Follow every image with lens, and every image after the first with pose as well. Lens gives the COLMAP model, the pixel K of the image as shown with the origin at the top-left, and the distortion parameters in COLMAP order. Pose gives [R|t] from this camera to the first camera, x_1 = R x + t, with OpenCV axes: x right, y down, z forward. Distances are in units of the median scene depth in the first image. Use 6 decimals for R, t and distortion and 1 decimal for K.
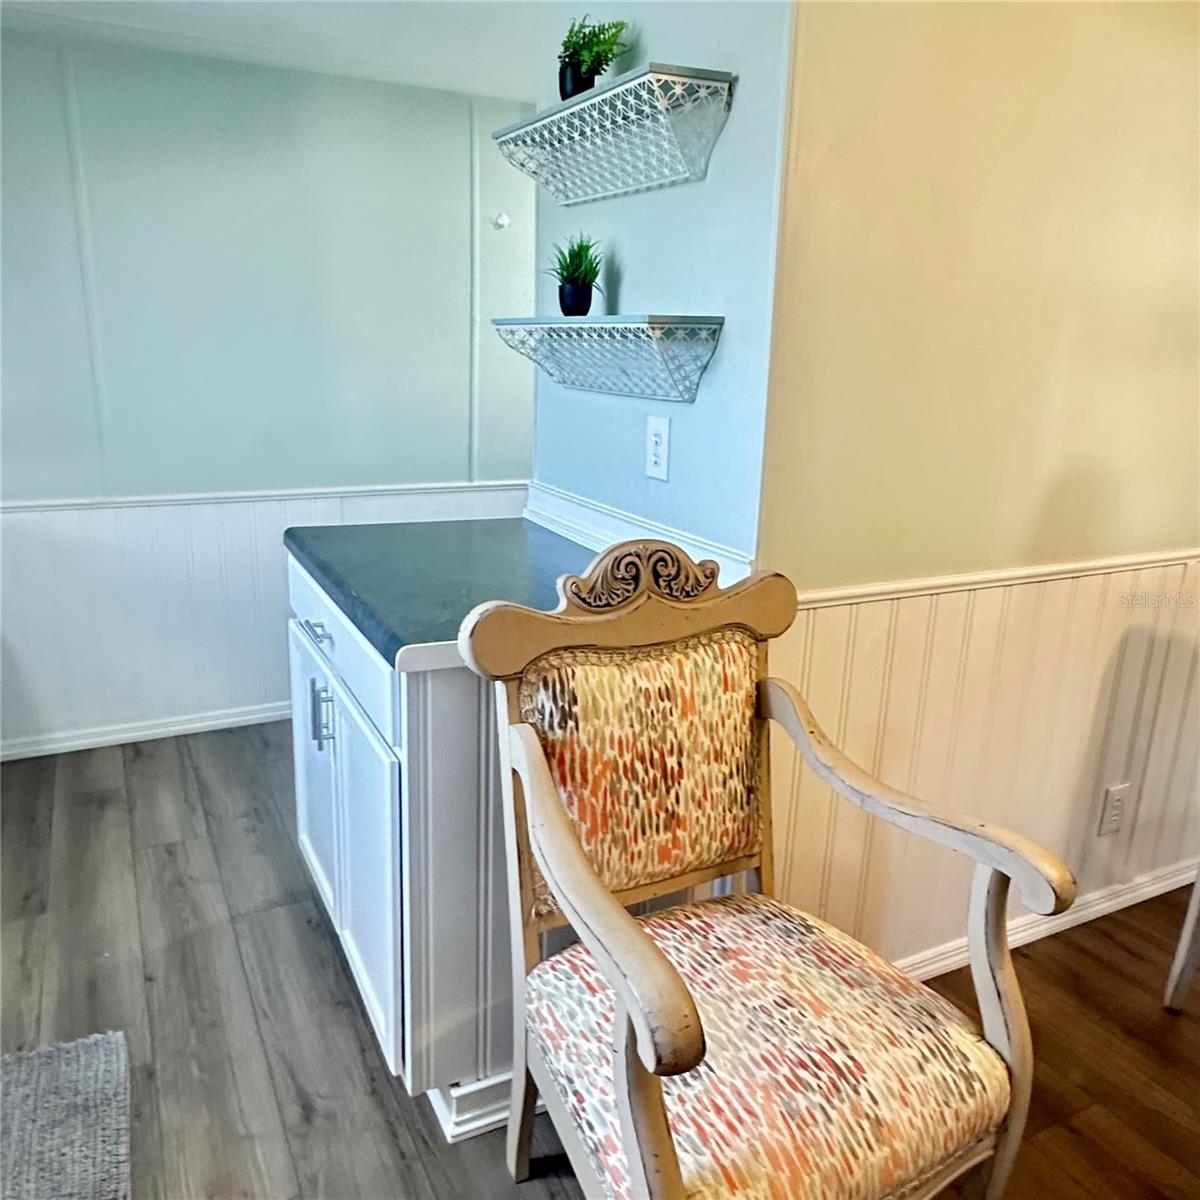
lens RADIAL K [[964.7, 0, 596.1], [0, 964.7, 599.6], [0, 0, 1]] dist [-0.006770, 0.006227]
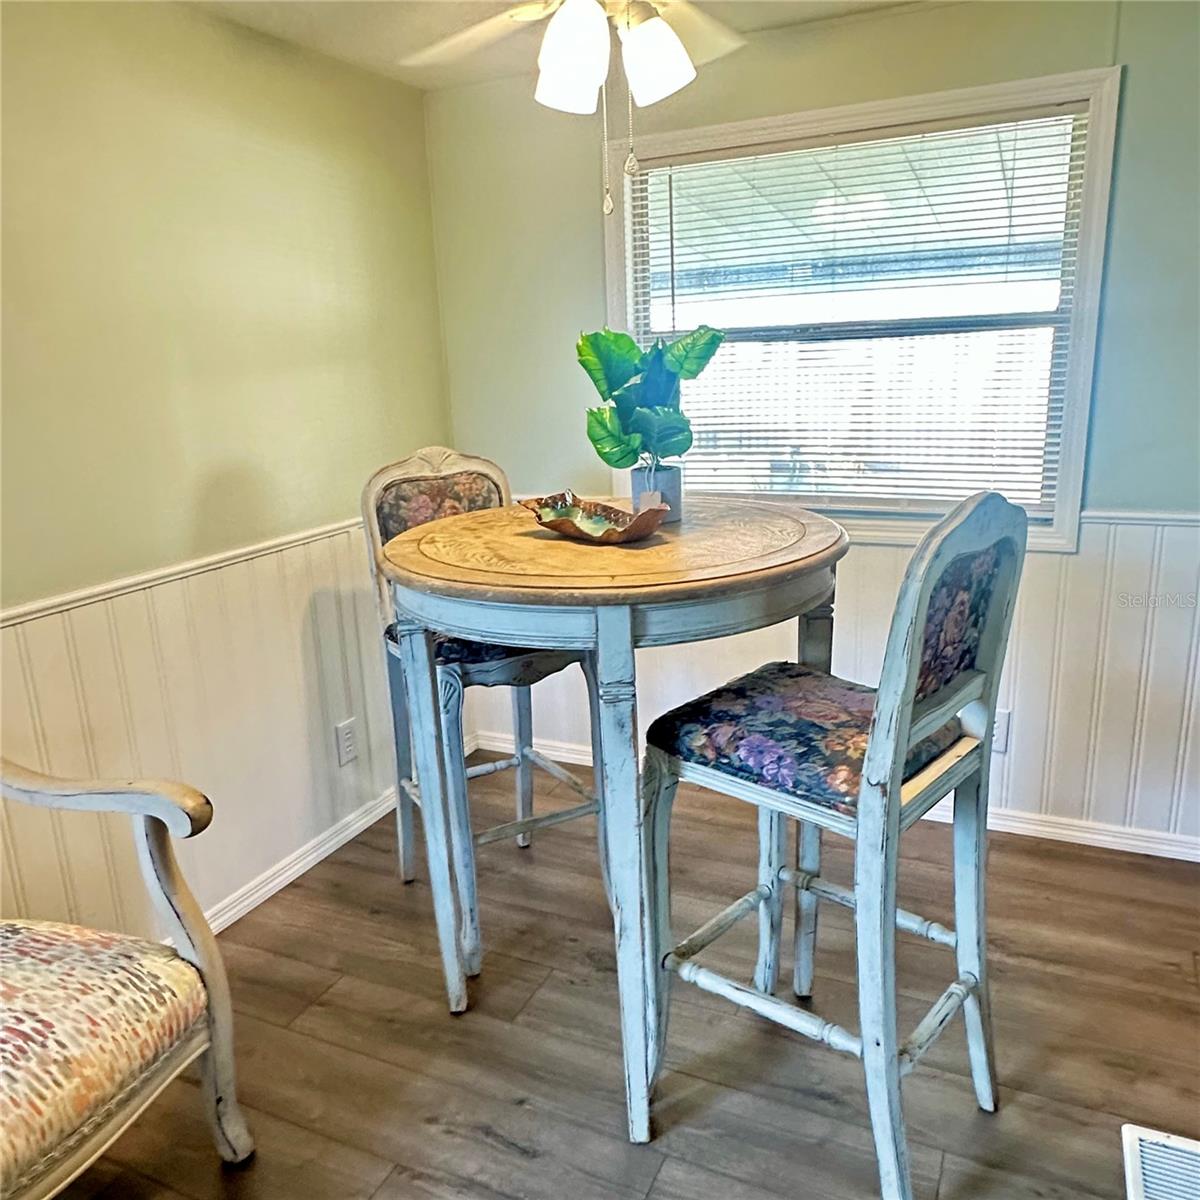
lens RADIAL K [[964.7, 0, 592.4], [0, 964.7, 596.3], [0, 0, 1]] dist [-0.006770, 0.006227]
pose [[0.790739, -0.207915, 0.575763, 0.194198], [0.214809, 0.974988, 0.057066, 0.059339], [-0.573227, 0.078554, 0.815623, -0.263350]]
